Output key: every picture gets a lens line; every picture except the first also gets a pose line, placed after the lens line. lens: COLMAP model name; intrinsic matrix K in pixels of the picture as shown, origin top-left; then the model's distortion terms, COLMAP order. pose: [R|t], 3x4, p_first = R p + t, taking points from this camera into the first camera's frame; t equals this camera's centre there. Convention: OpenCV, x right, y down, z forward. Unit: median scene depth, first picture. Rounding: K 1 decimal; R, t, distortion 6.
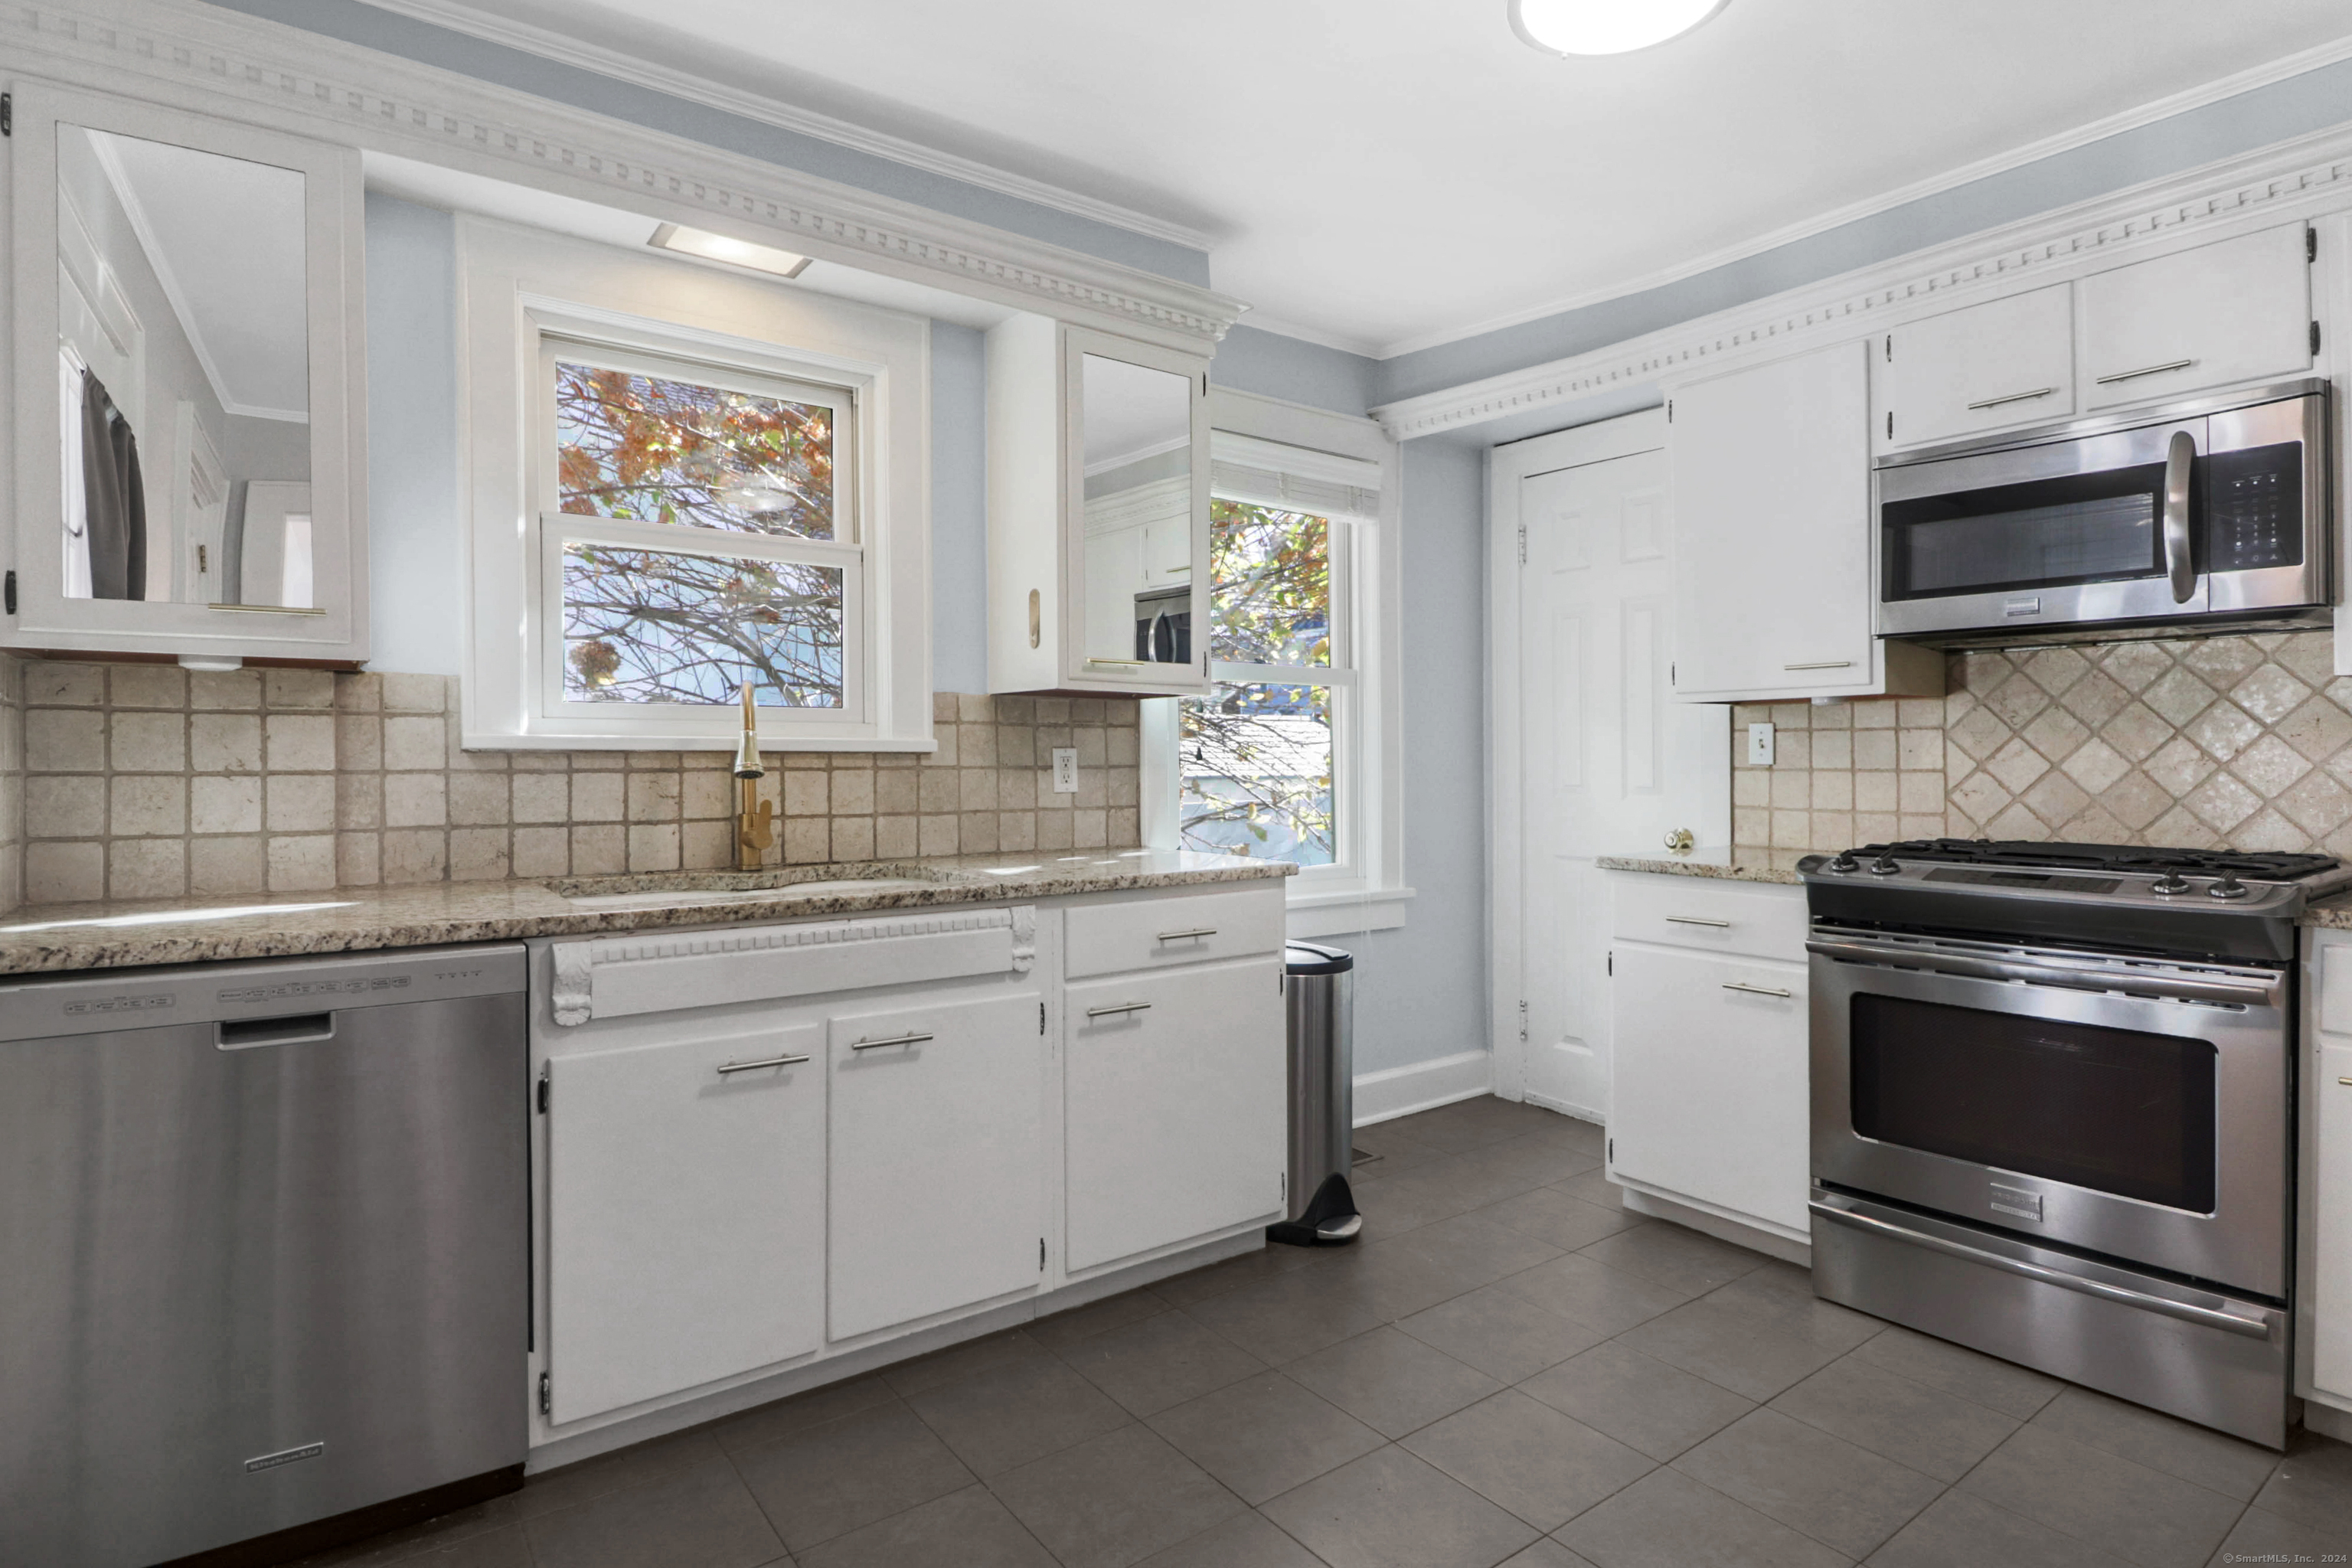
lens RADIAL K [[1218.9, 0, 1160.2], [0, 1218.9, 768.3], [0, 0, 1]] dist [-0.009822, 0.000166]
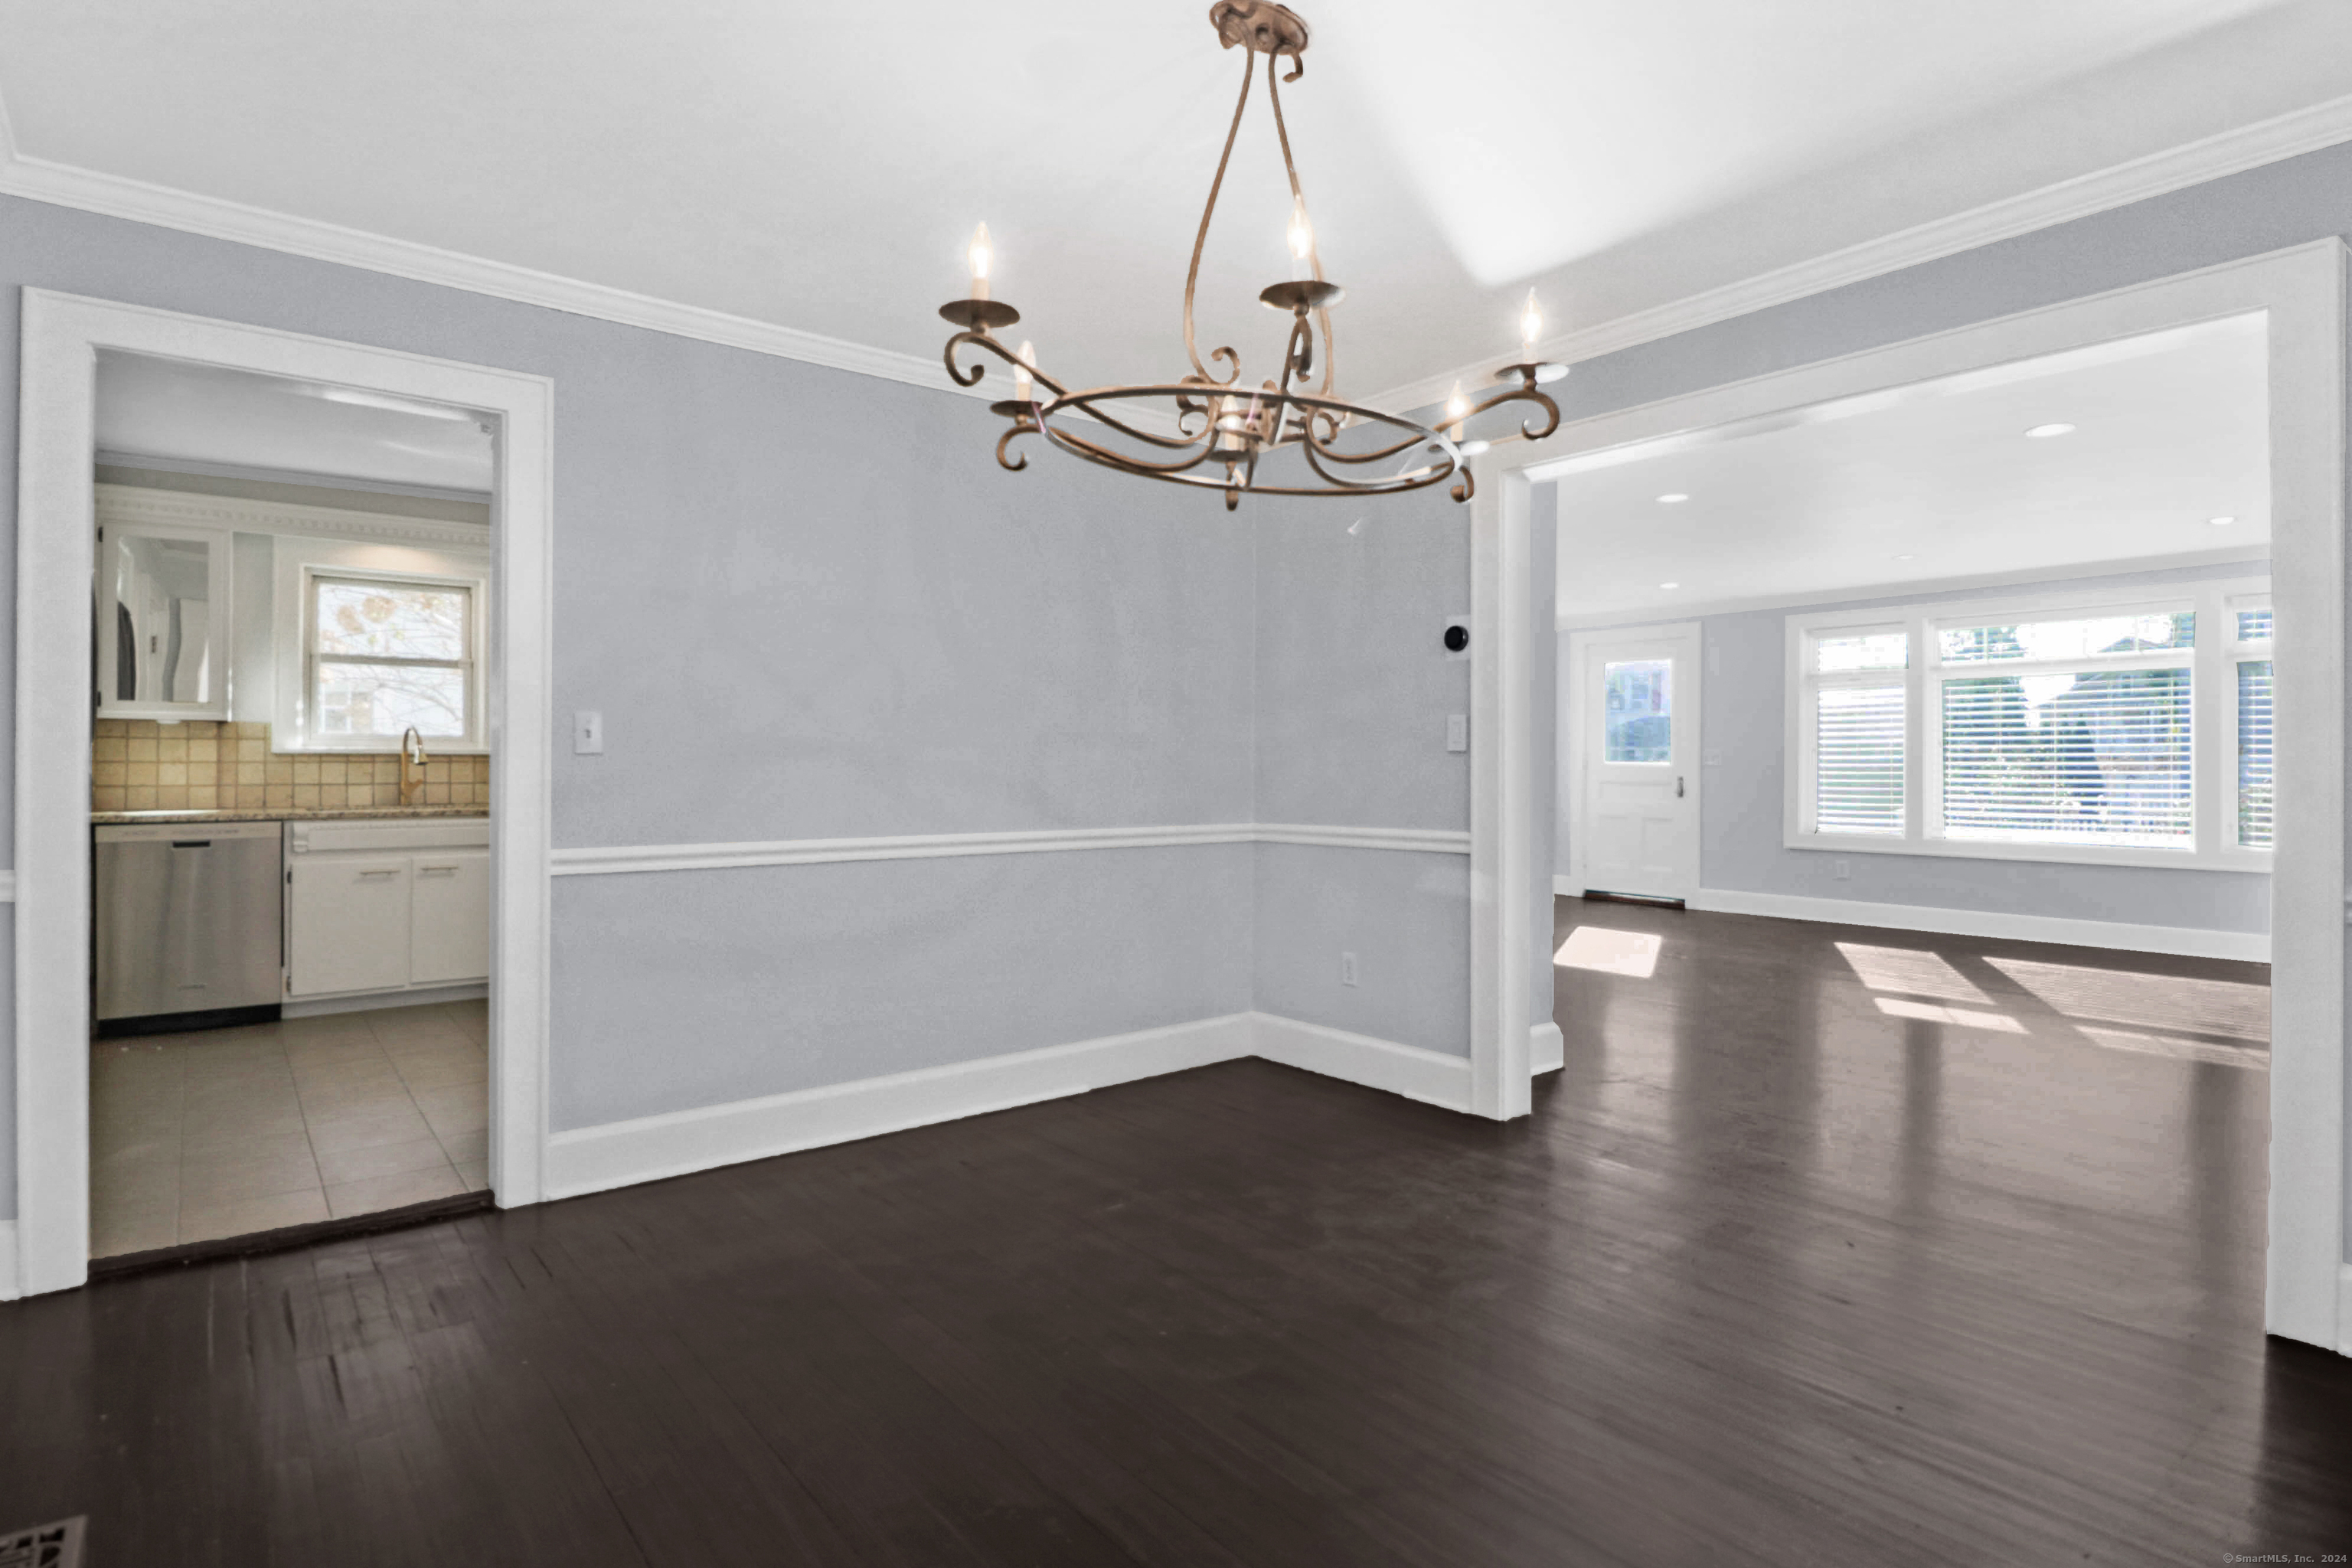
lens RADIAL K [[1221.0, 0, 1165.0], [0, 1221.0, 759.5], [0, 0, 1]] dist [-0.000867, -0.006247]
pose [[0.999066, 0.007744, 0.042505, 1.184727], [-0.007591, 0.999964, -0.003771, -0.007677], [-0.042532, 0.003445, 0.999089, -1.618085]]
